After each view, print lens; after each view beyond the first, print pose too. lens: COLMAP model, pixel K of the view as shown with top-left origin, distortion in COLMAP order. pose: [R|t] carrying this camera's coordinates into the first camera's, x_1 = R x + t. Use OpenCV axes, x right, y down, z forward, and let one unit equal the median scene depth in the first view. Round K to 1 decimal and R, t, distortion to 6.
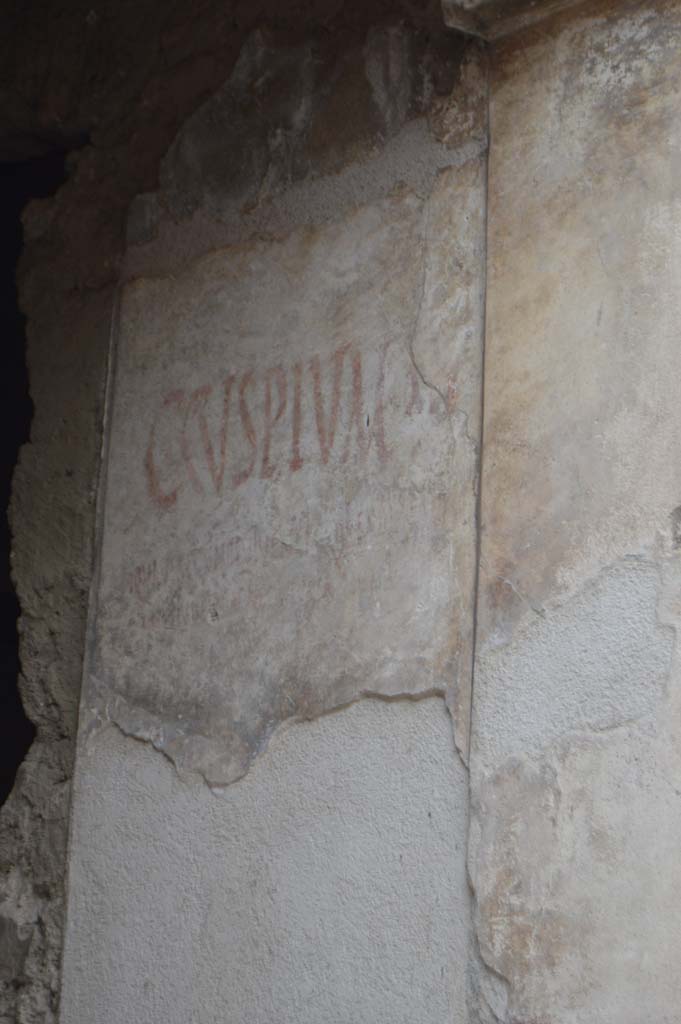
lens RADIAL K [[2365.2, 0, 340.5], [0, 2365.2, 512.8], [0, 0, 1]] dist [-0.056627, 0.000000]
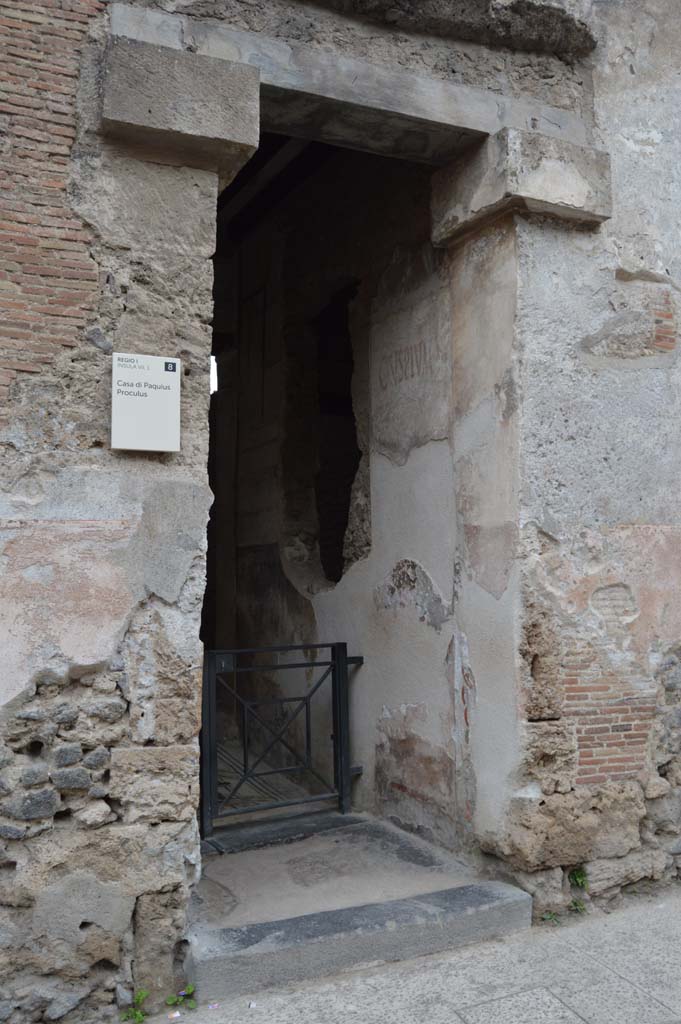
lens RADIAL K [[813.7, 0, 344.6], [0, 813.7, 530.6], [0, 0, 1]] dist [-0.094345, 0.038983]
pose [[0.949225, -0.071321, -0.306406, 0.250971], [0.141573, 0.966611, 0.213588, -0.072696], [0.280942, -0.246122, 0.927629, -0.243632]]
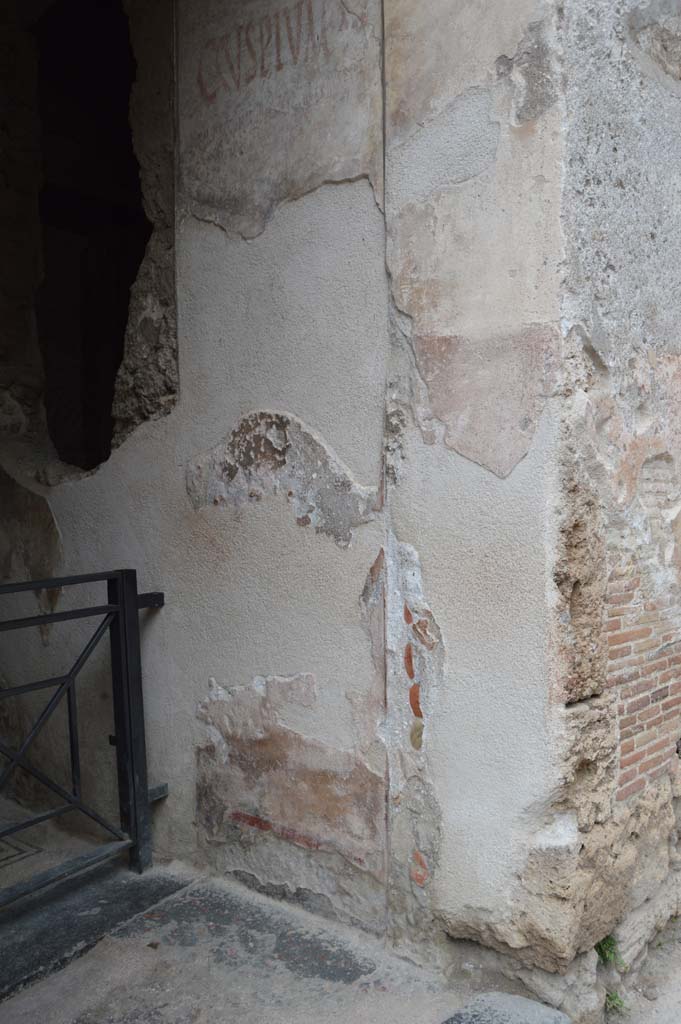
lens RADIAL K [[813.7, 0, 350.1], [0, 813.7, 529.3], [0, 0, 1]] dist [-0.094345, 0.038983]
pose [[0.992538, -0.063667, 0.103993, -0.053668], [0.023197, 0.935874, 0.351571, 0.108667], [-0.119708, -0.346536, 0.930367, 0.270546]]
